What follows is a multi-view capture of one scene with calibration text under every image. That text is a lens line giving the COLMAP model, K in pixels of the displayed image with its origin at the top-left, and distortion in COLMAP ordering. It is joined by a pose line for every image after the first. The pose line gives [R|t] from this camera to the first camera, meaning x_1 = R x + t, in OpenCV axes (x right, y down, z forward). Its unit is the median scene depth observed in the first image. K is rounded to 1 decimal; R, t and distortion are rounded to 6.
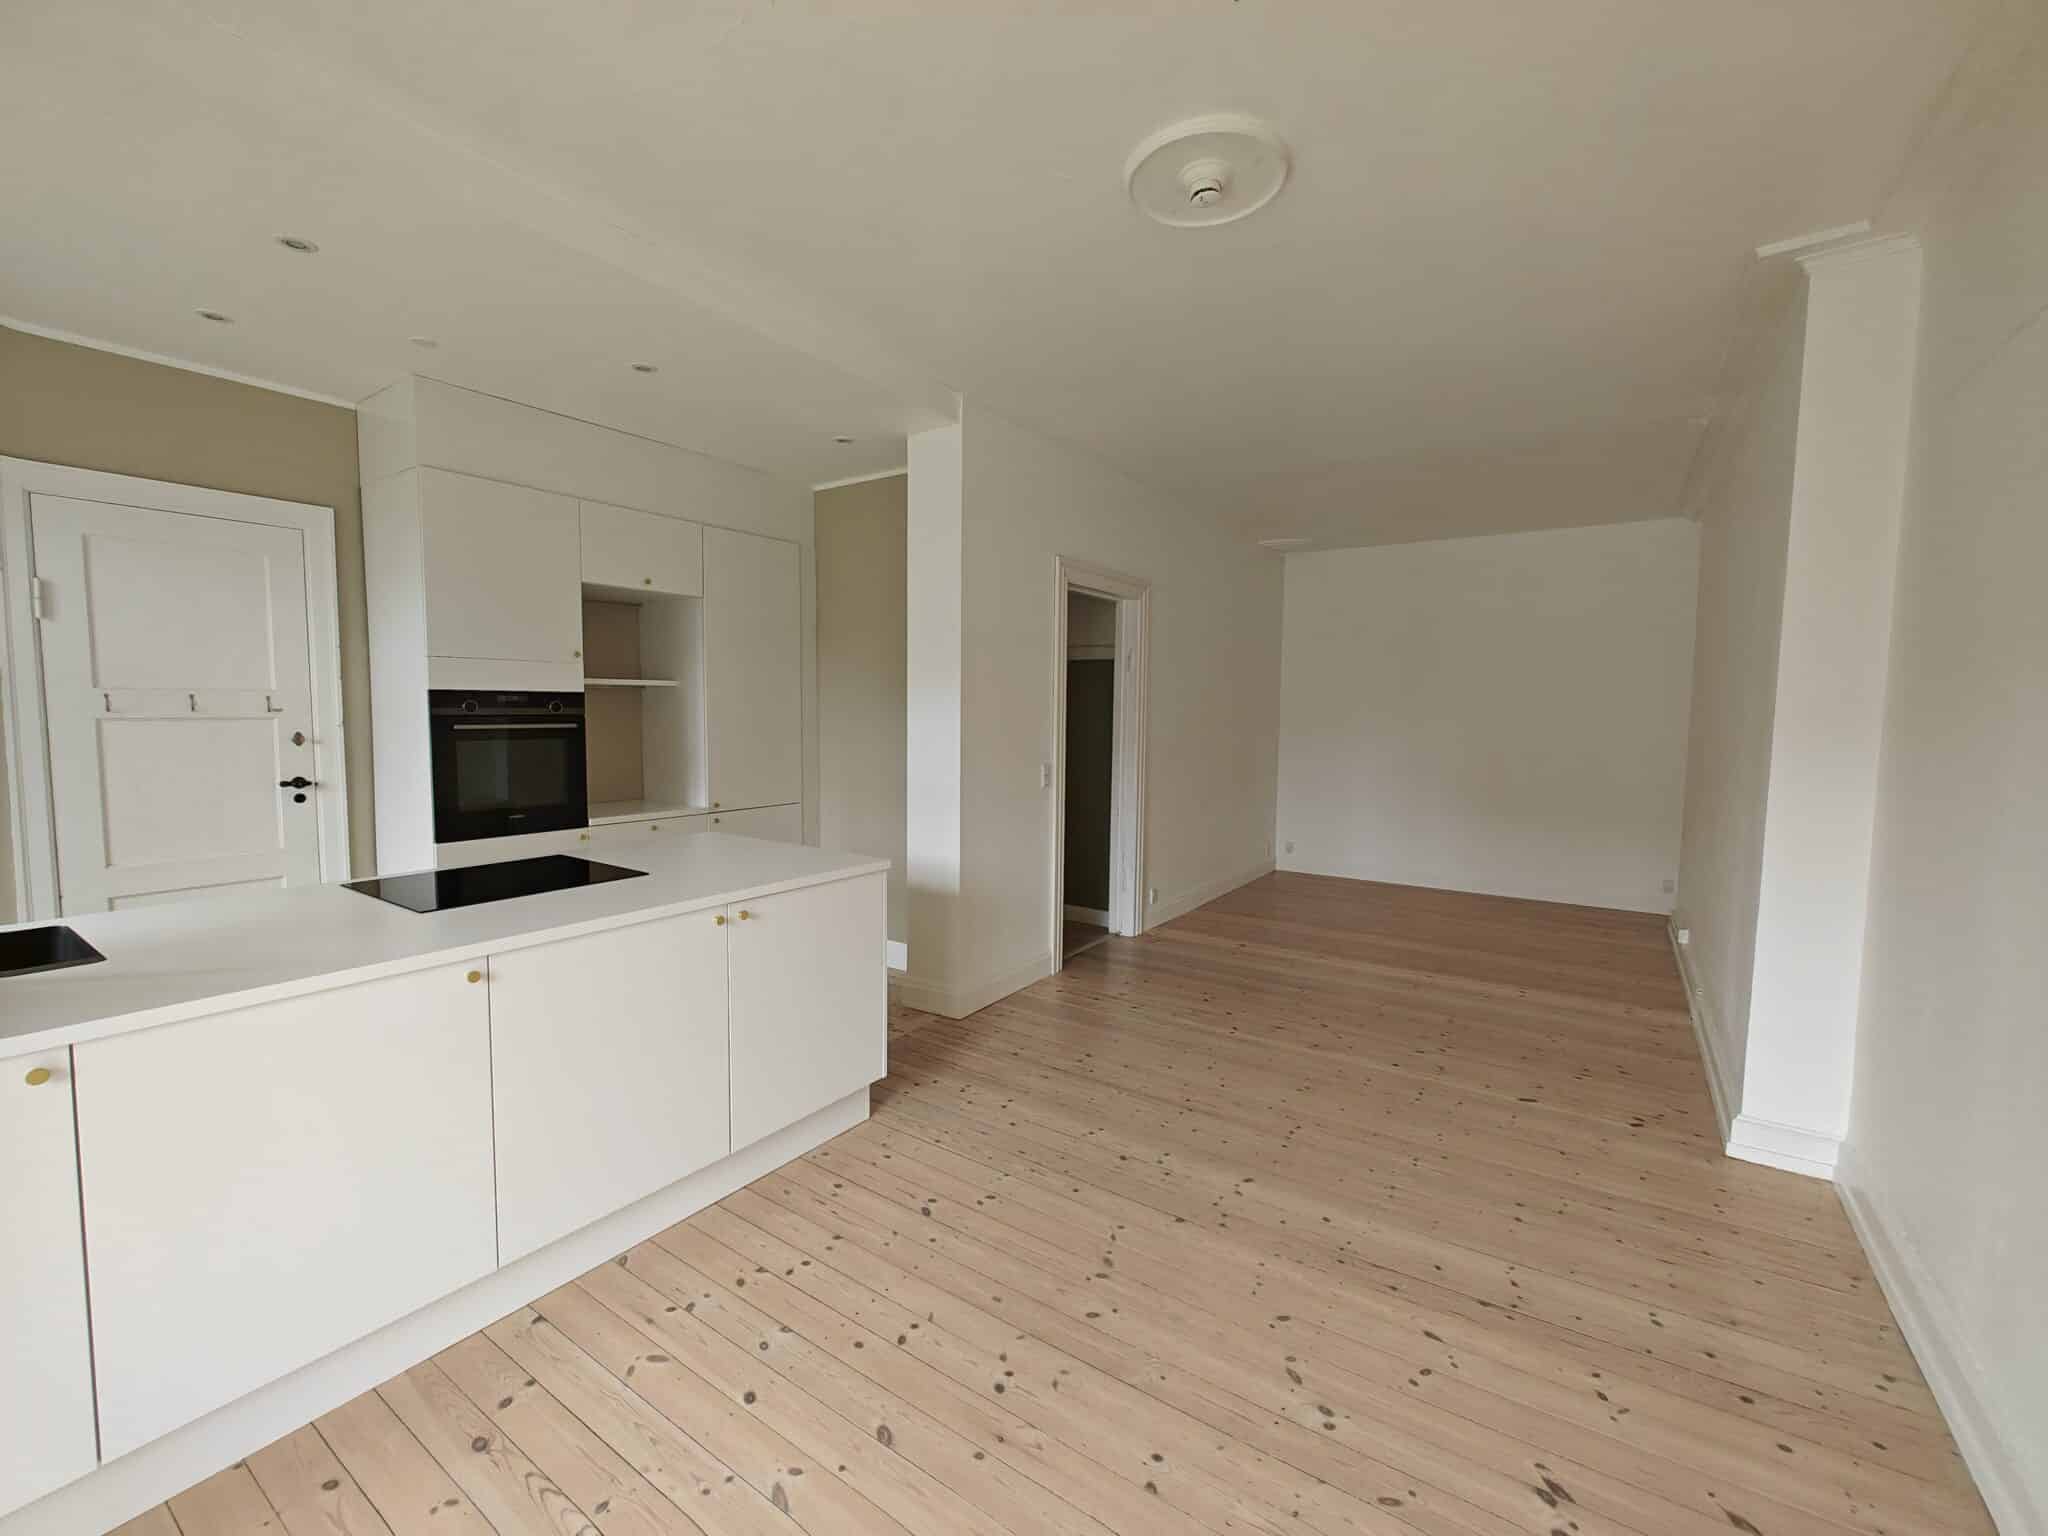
lens RADIAL K [[846.9, 0, 1025.6], [0, 846.9, 771.4], [0, 0, 1]] dist [-0.003489, -0.000085]
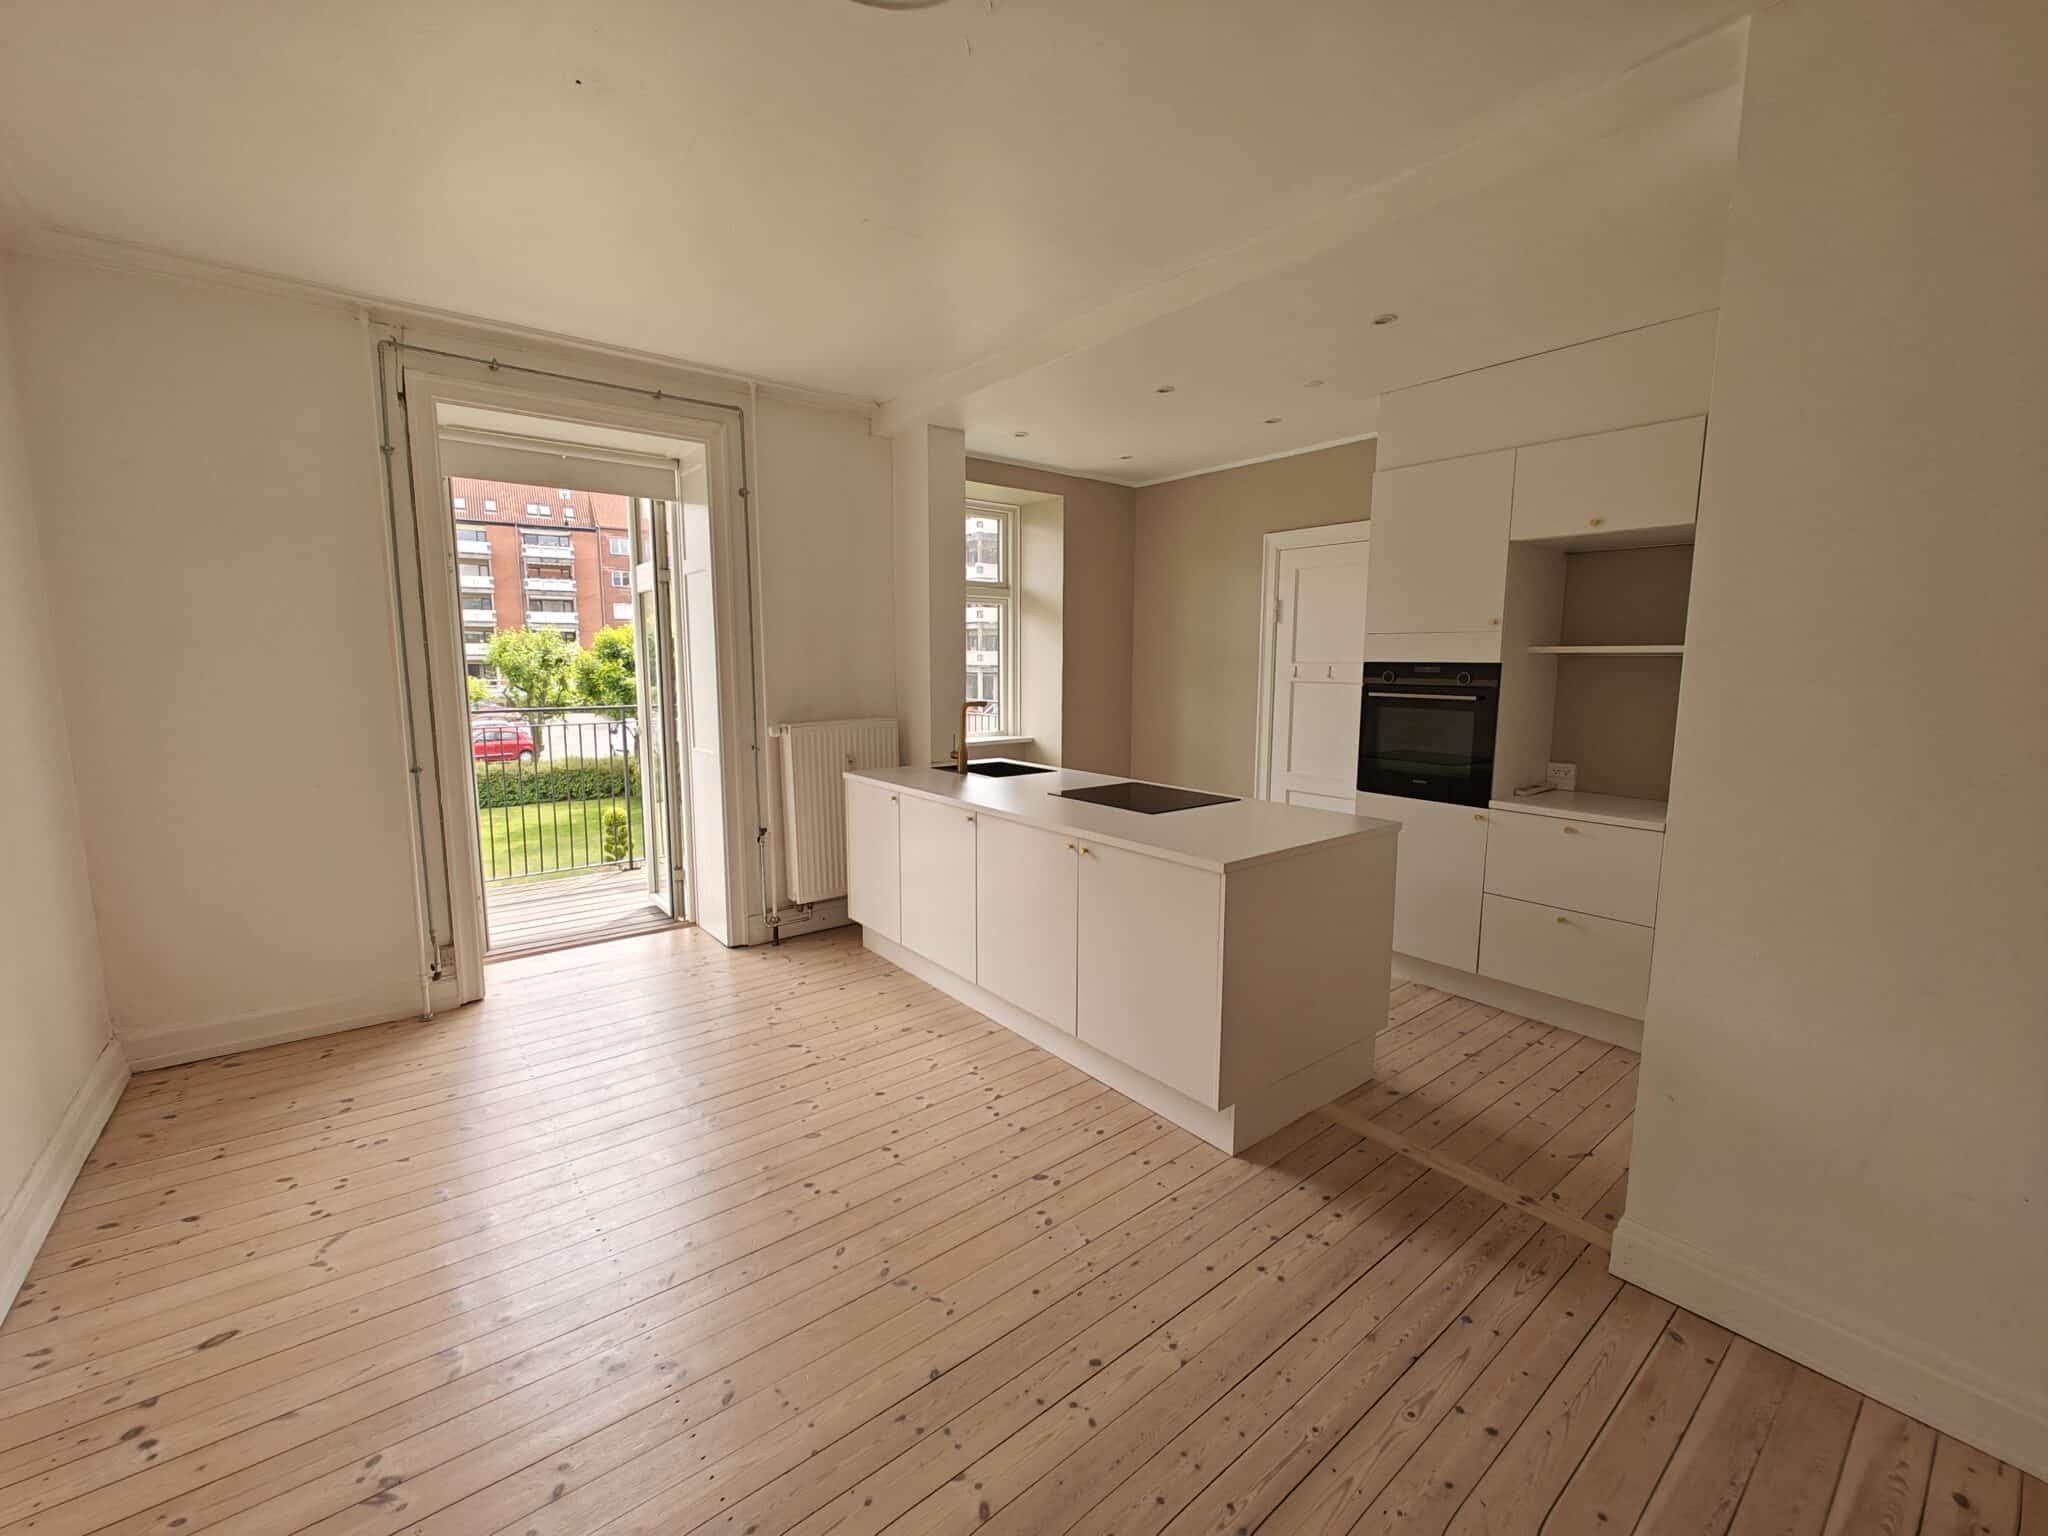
lens RADIAL K [[846.9, 0, 1025.3], [0, 846.9, 768.6], [0, 0, 1]] dist [-0.003489, -0.000085]
pose [[-0.290453, 0.112203, -0.950288, 0.595956], [-0.082631, 0.986451, 0.141729, -0.078777], [0.953315, 0.119689, -0.277246, 0.901346]]
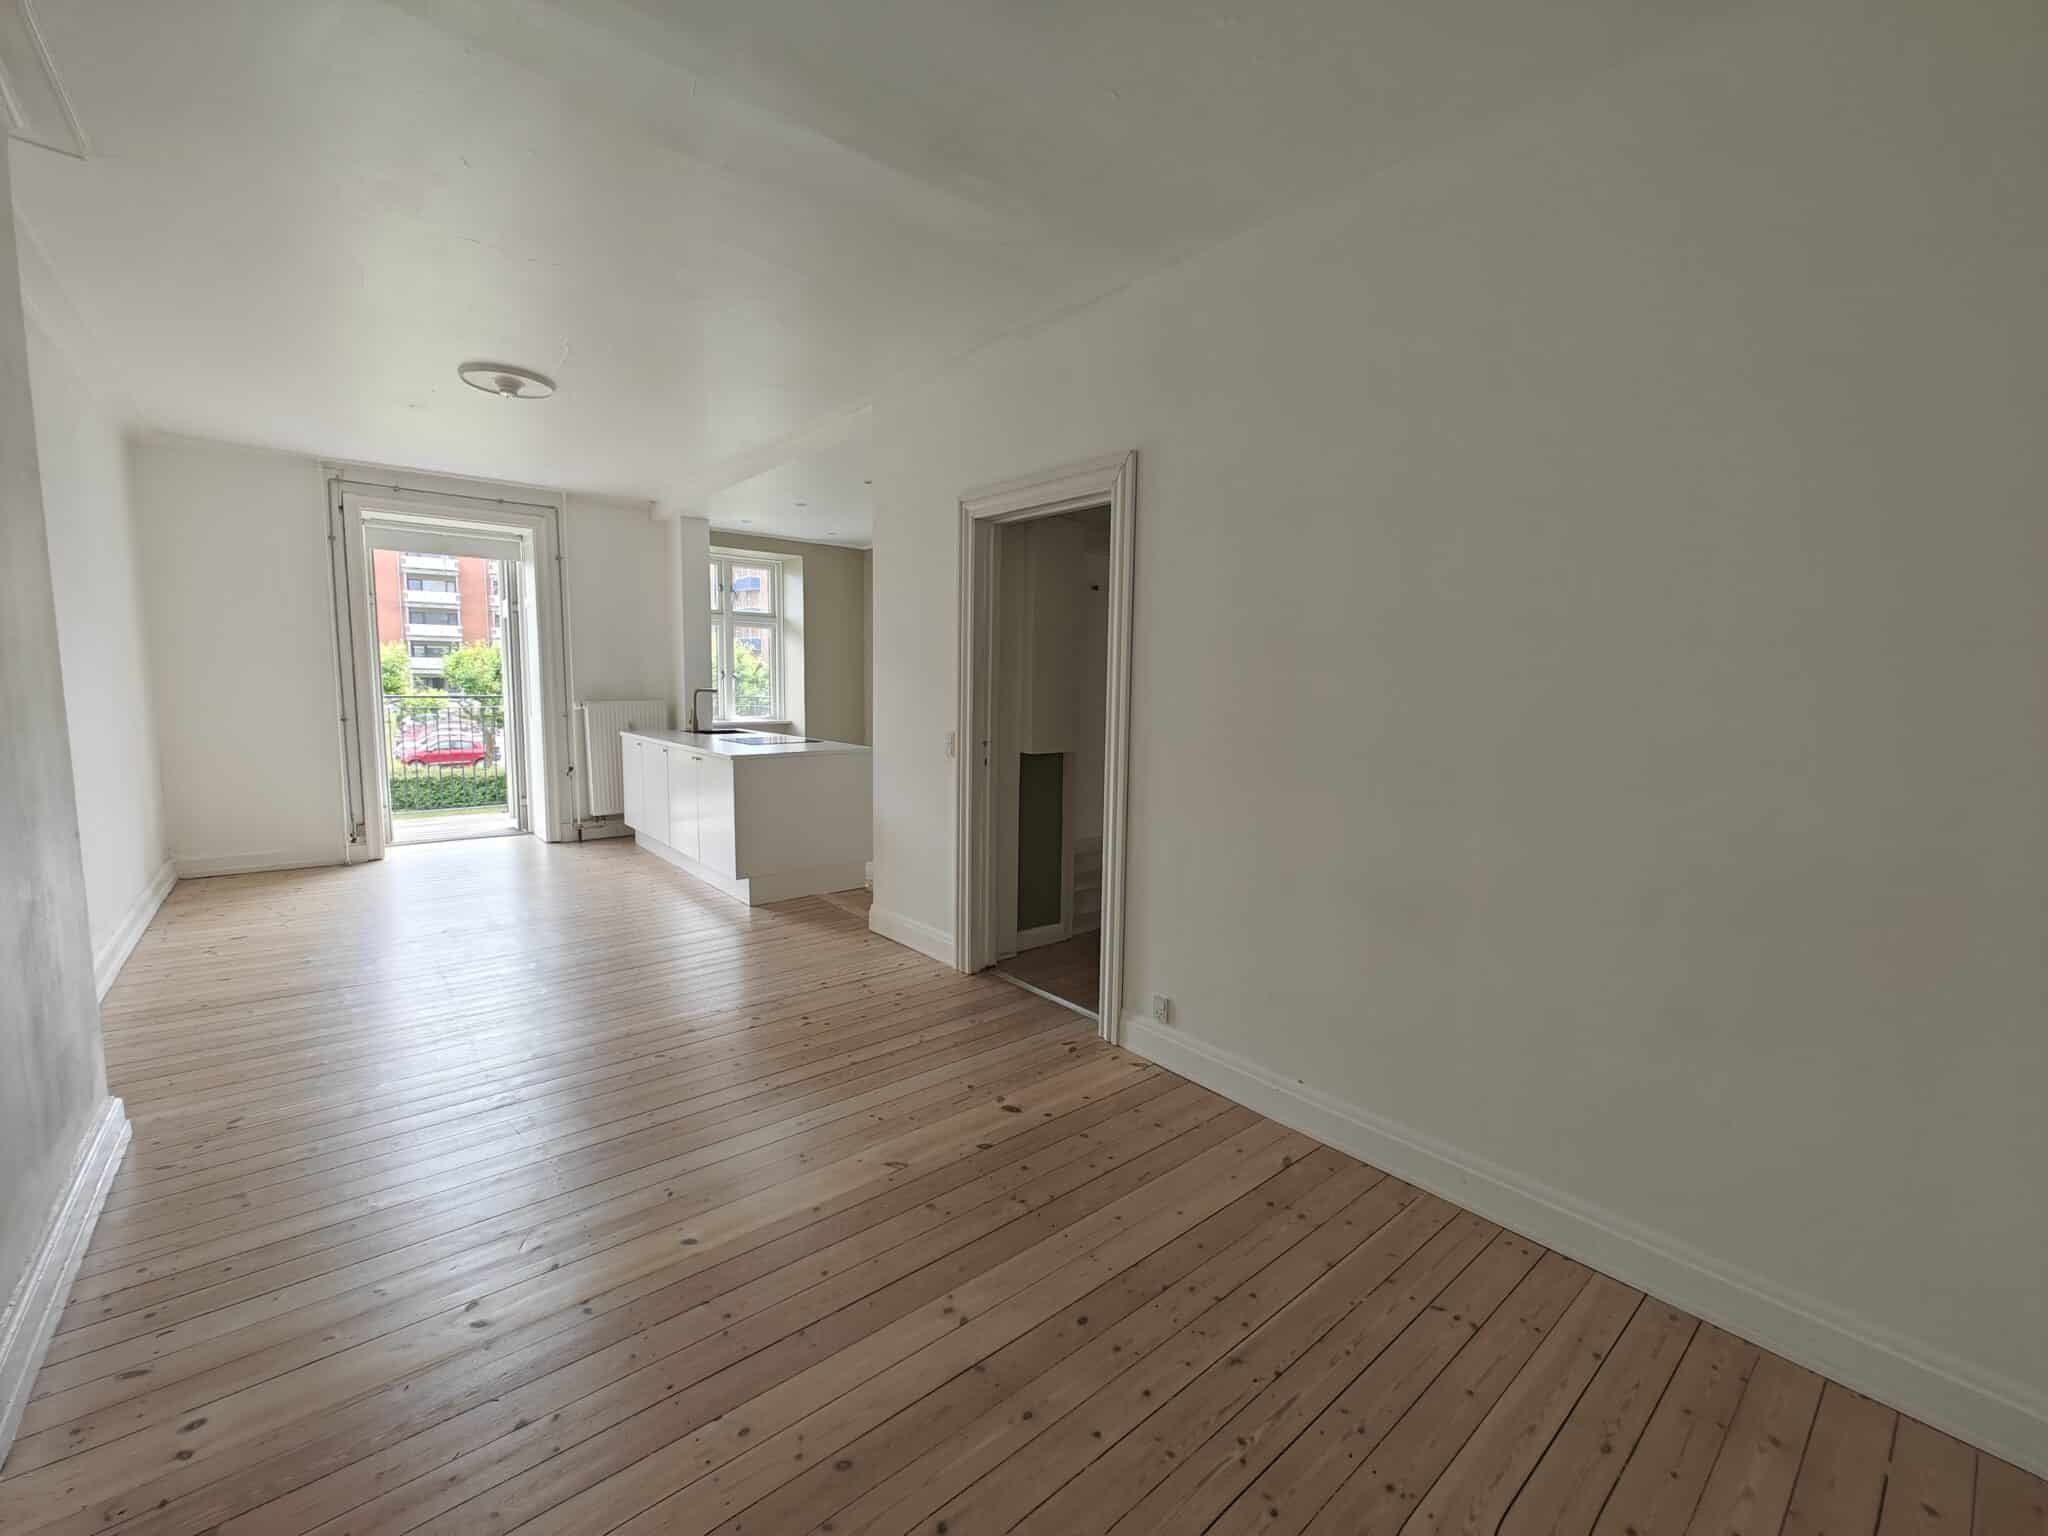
lens RADIAL K [[846.9, 0, 1023.0], [0, 846.9, 767.2], [0, 0, 1]] dist [-0.003489, -0.000085]
pose [[-0.267177, 0.084700, -0.959918, 1.151808], [-0.093306, 0.989175, 0.113252, -0.105317], [0.959120, 0.119824, -0.256382, 1.723882]]
